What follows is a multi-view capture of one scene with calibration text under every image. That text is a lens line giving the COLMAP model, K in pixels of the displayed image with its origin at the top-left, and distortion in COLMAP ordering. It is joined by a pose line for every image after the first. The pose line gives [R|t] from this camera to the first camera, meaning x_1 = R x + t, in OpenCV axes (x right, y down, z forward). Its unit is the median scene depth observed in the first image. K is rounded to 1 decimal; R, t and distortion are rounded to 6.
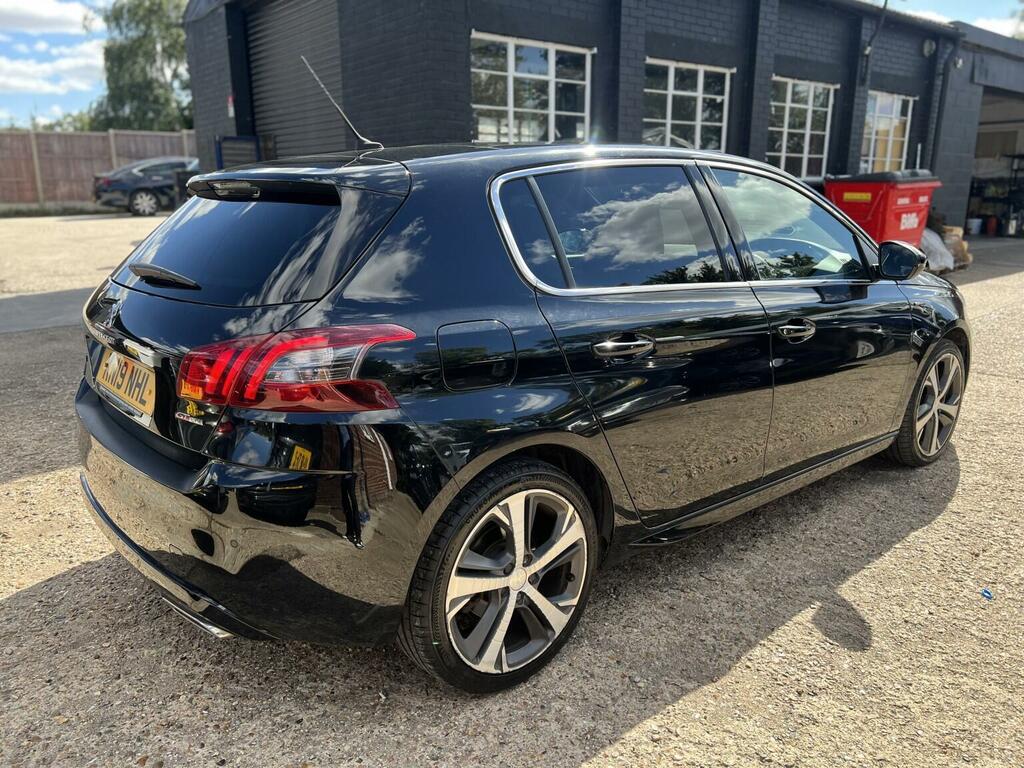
lens RADIAL K [[783.0, 0, 516.6], [0, 783.0, 386.2], [0, 0, 1]] dist [0.040188, -0.035796]
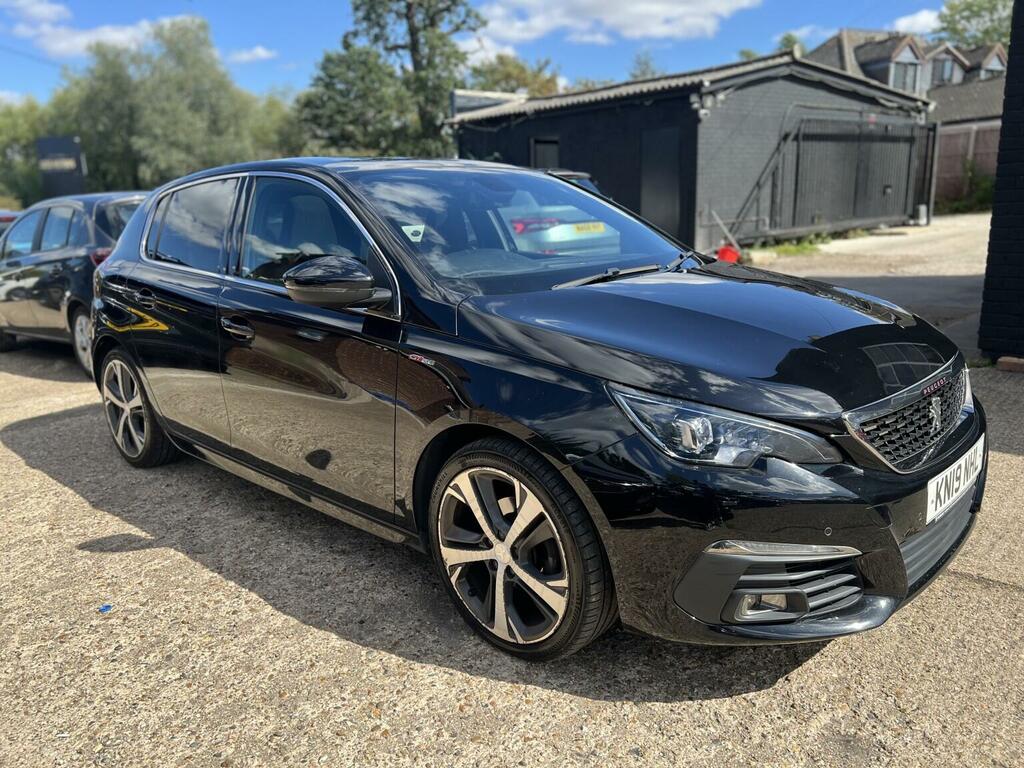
lens RADIAL K [[783.0, 0, 516.6], [0, 783.0, 386.2], [0, 0, 1]] dist [0.040188, -0.035796]
pose [[0.093807, 0.227431, -0.969265, 1.634348], [-0.205892, 0.956944, 0.204613, -0.328561], [0.974068, 0.180370, 0.136594, 1.401047]]
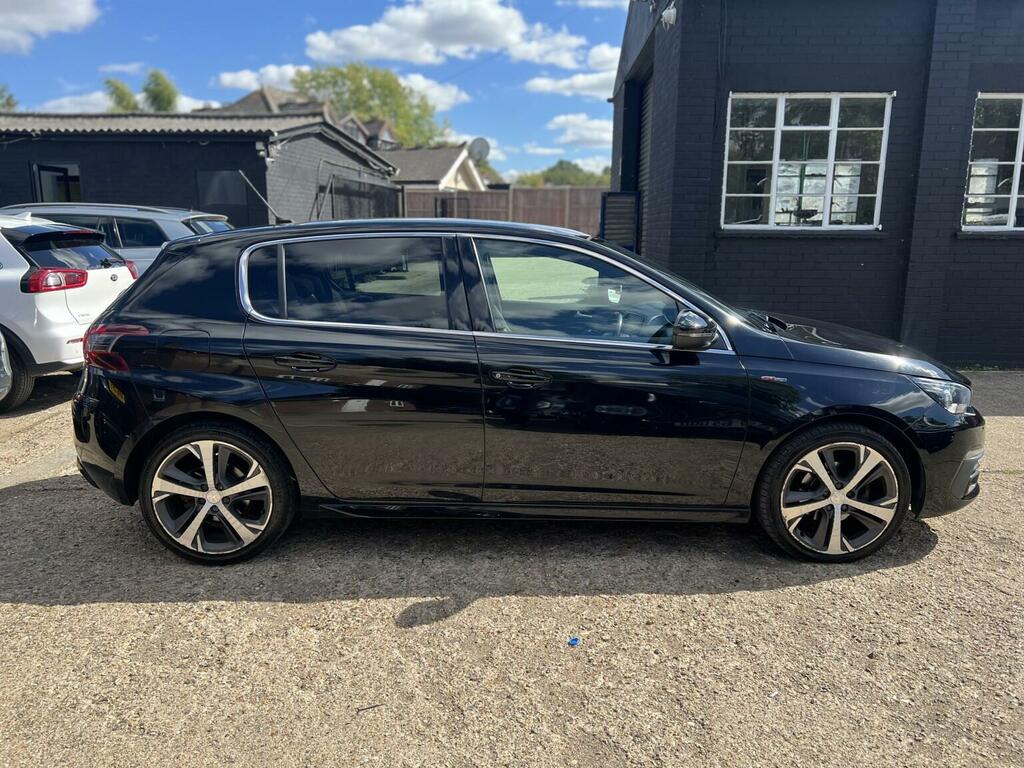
lens RADIAL K [[773.8, 0, 514.4], [0, 773.8, 398.3], [0, 0, 1]] dist [0.038512, -0.034799]
pose [[0.762870, 0.144474, -0.630203, 1.218866], [-0.164426, 0.986020, 0.027004, -0.079346], [0.625294, 0.083022, 0.775960, 0.122330]]
